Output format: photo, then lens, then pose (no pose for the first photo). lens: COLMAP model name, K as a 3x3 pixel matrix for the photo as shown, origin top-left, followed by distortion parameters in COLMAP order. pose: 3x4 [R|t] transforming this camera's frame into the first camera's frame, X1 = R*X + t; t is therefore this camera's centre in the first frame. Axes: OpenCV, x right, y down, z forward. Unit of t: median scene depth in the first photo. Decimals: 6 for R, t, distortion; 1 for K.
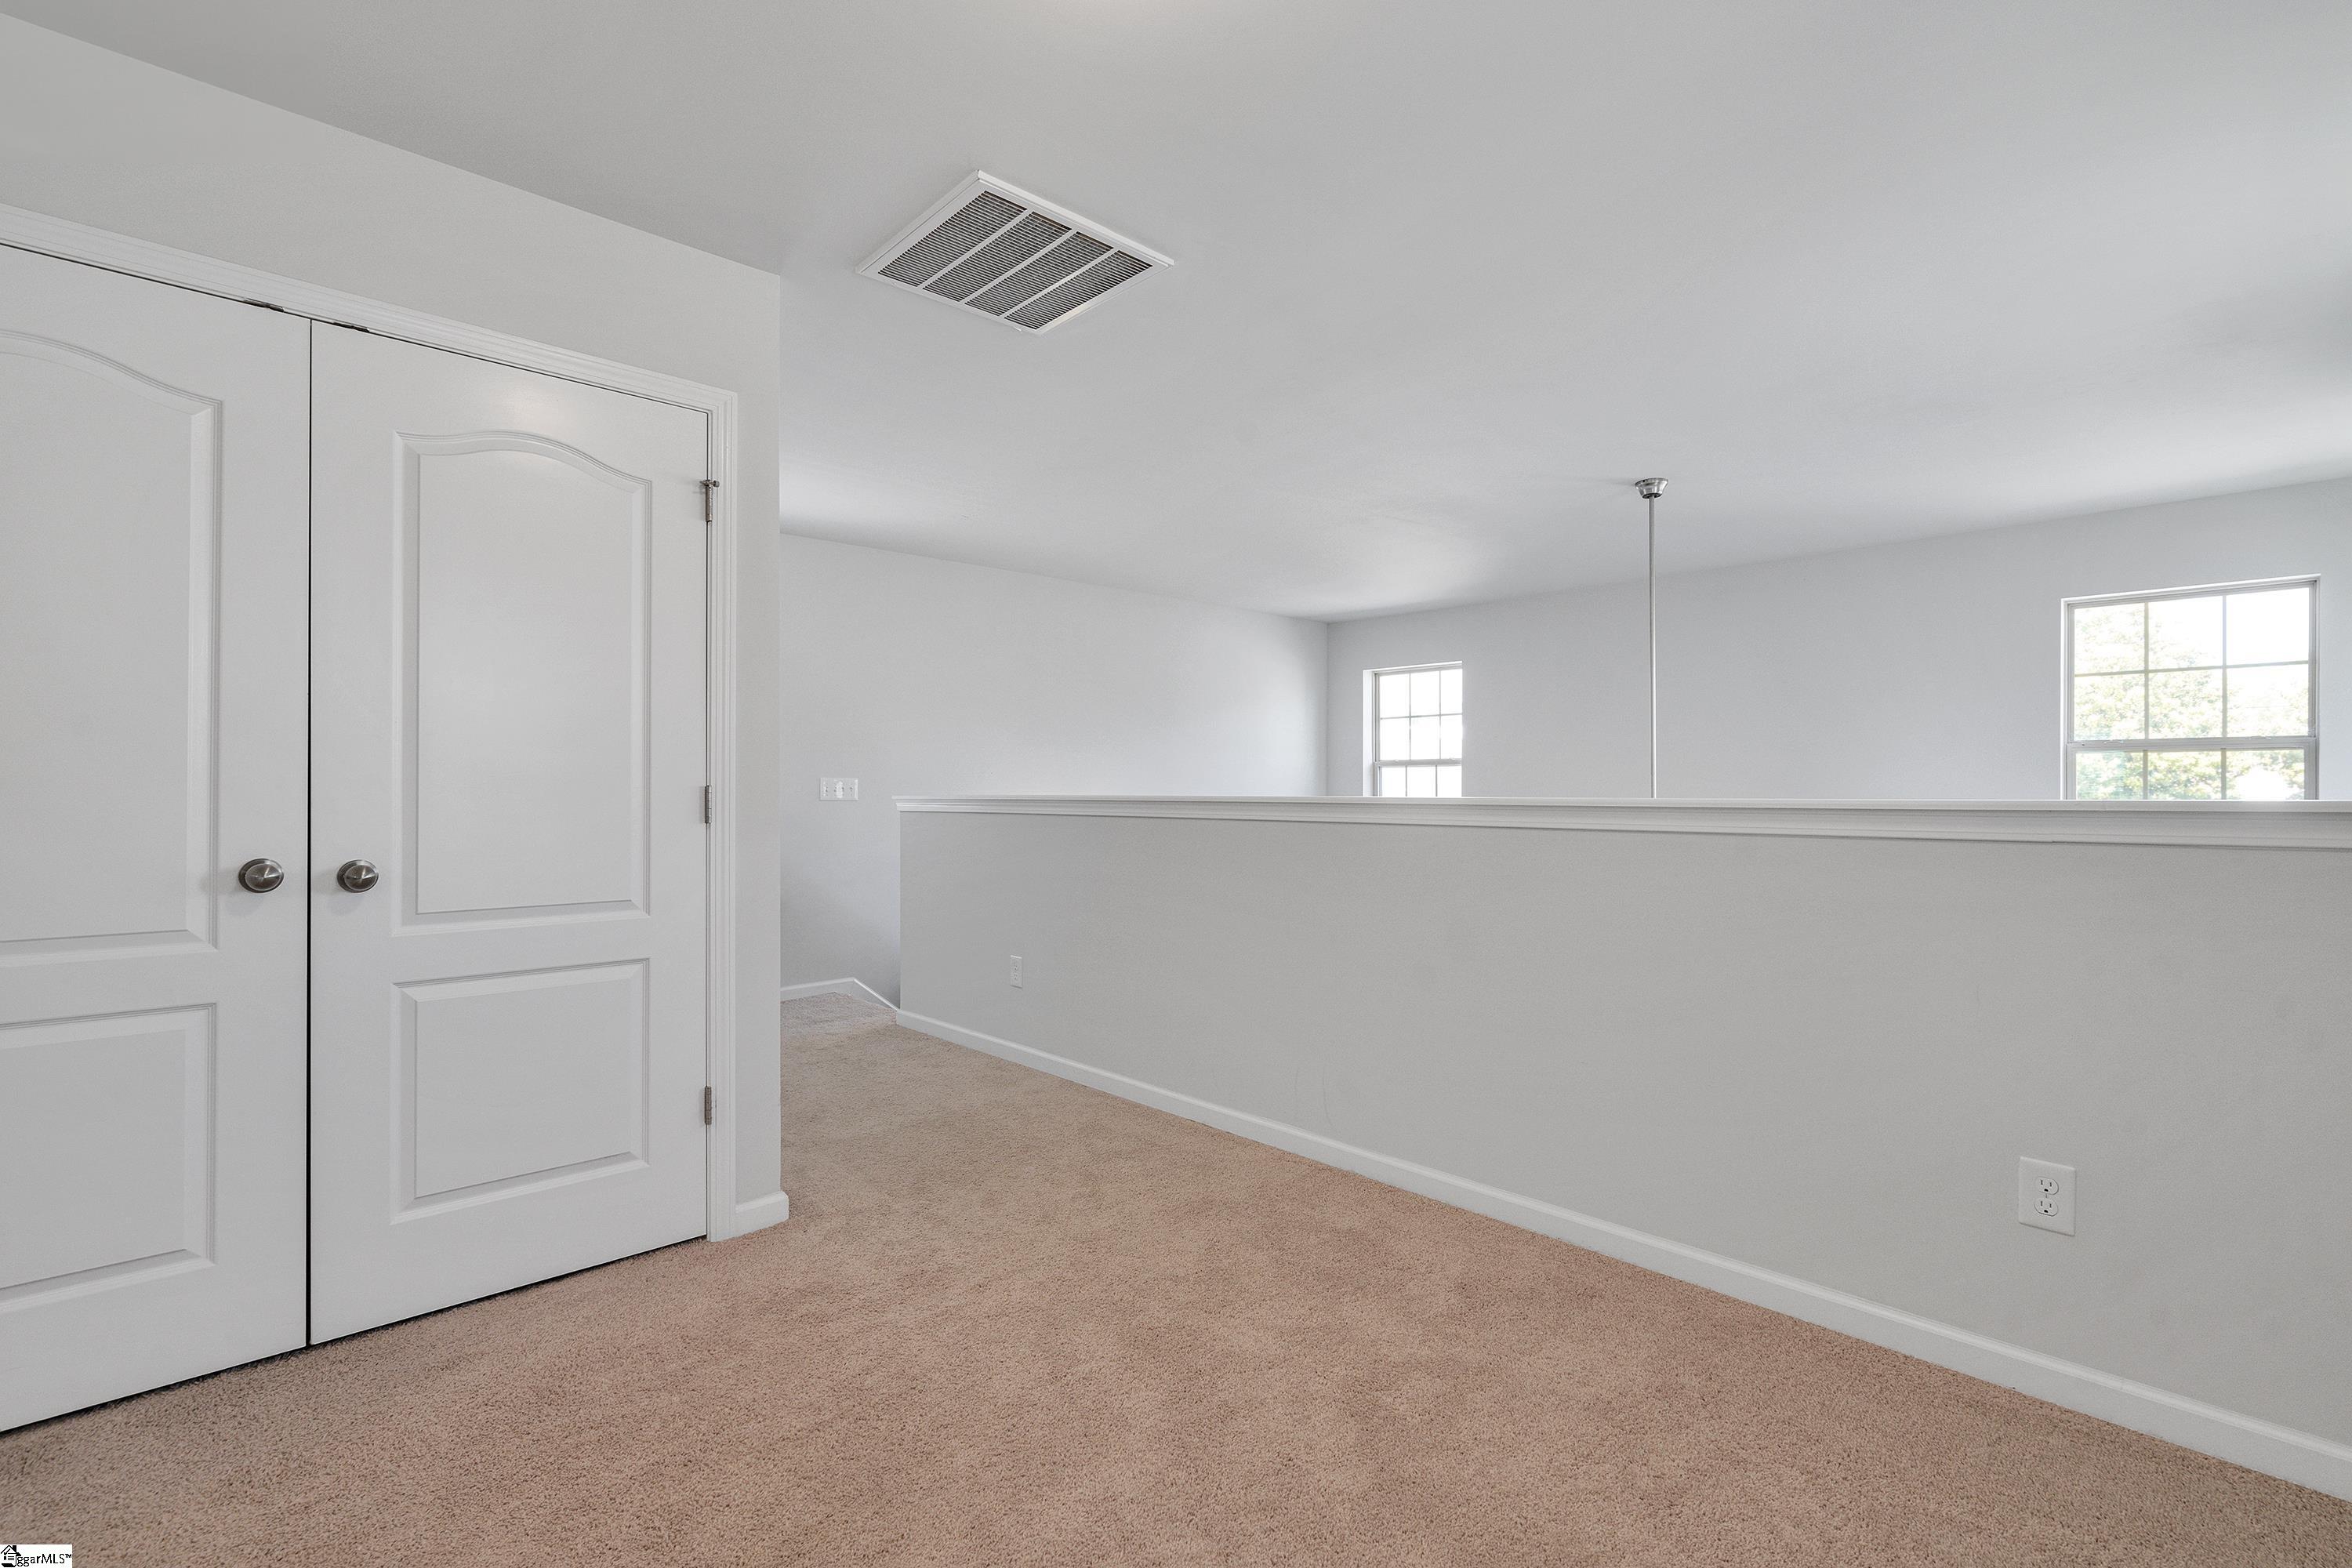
lens RADIAL K [[1056.8, 0, 1171.7], [0, 1056.8, 779.4], [0, 0, 1]] dist [-0.000471, 0.000290]
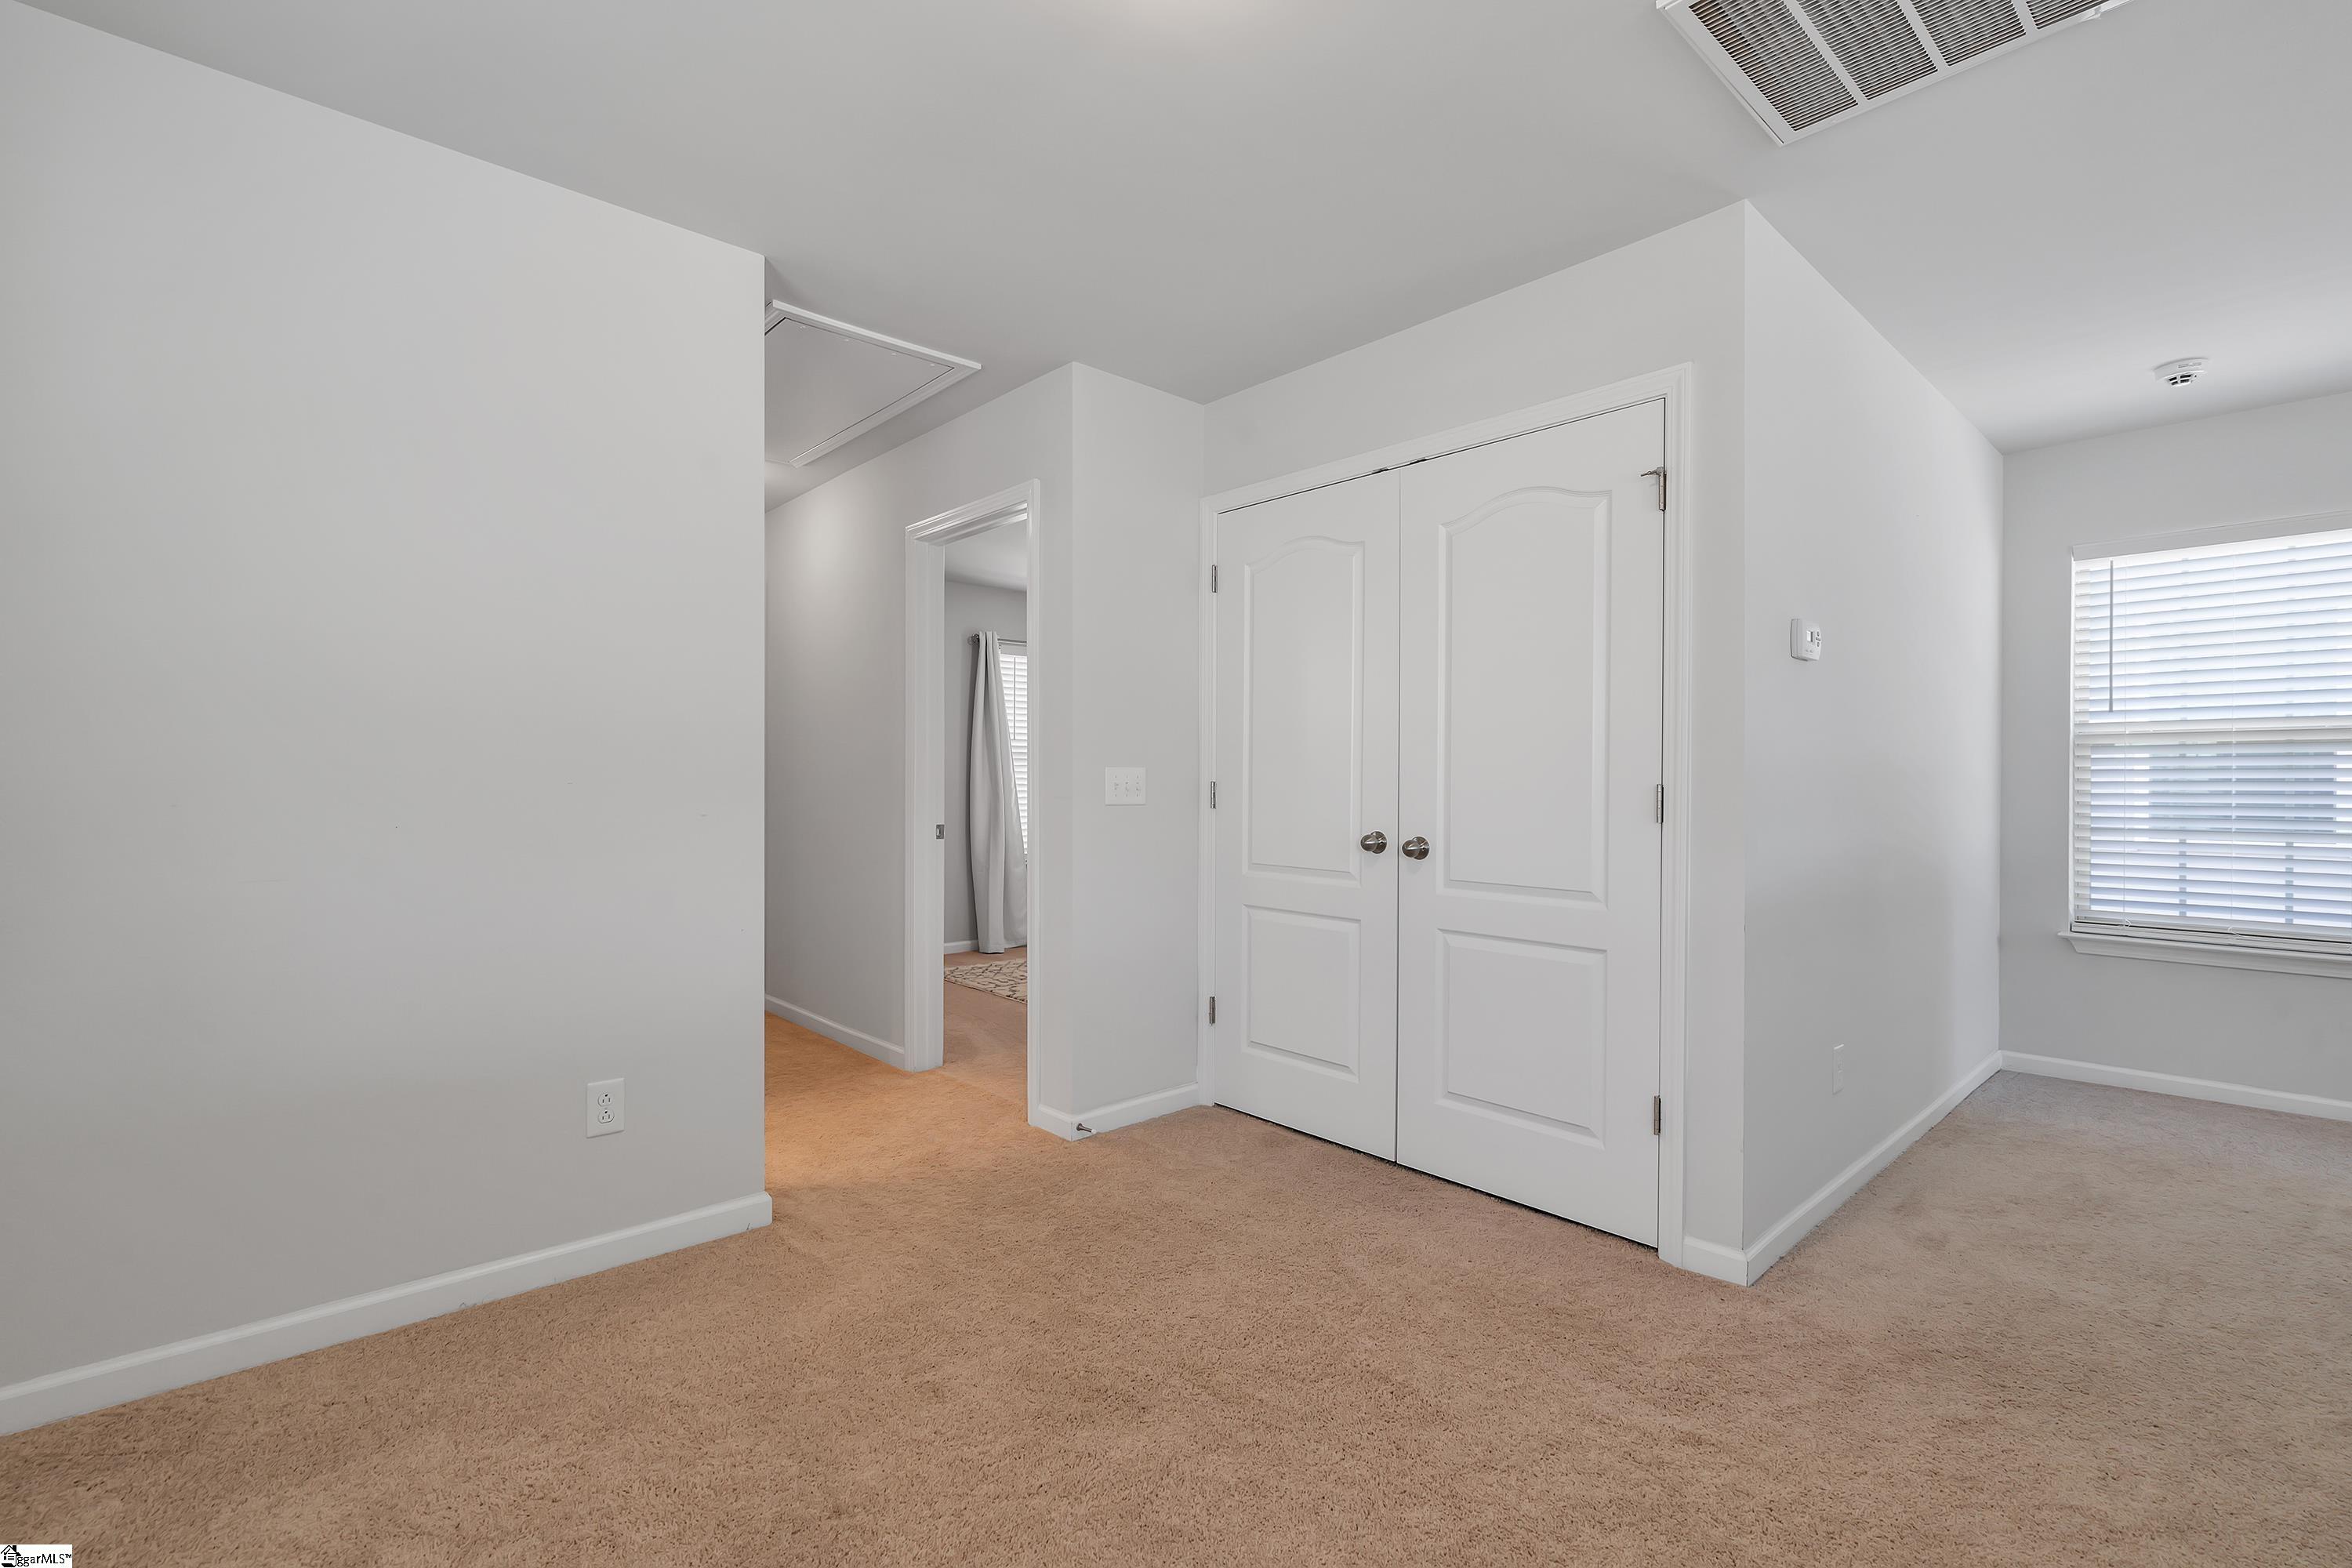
lens RADIAL K [[1056.8, 0, 1173.6], [0, 1056.8, 790.4], [0, 0, 1]] dist [-0.000471, 0.000290]
pose [[-0.031052, 0.000297, -0.999518, 0.574563], [-0.002342, 0.999997, 0.000370, 0.012922], [0.999515, 0.002353, -0.031051, 0.623697]]
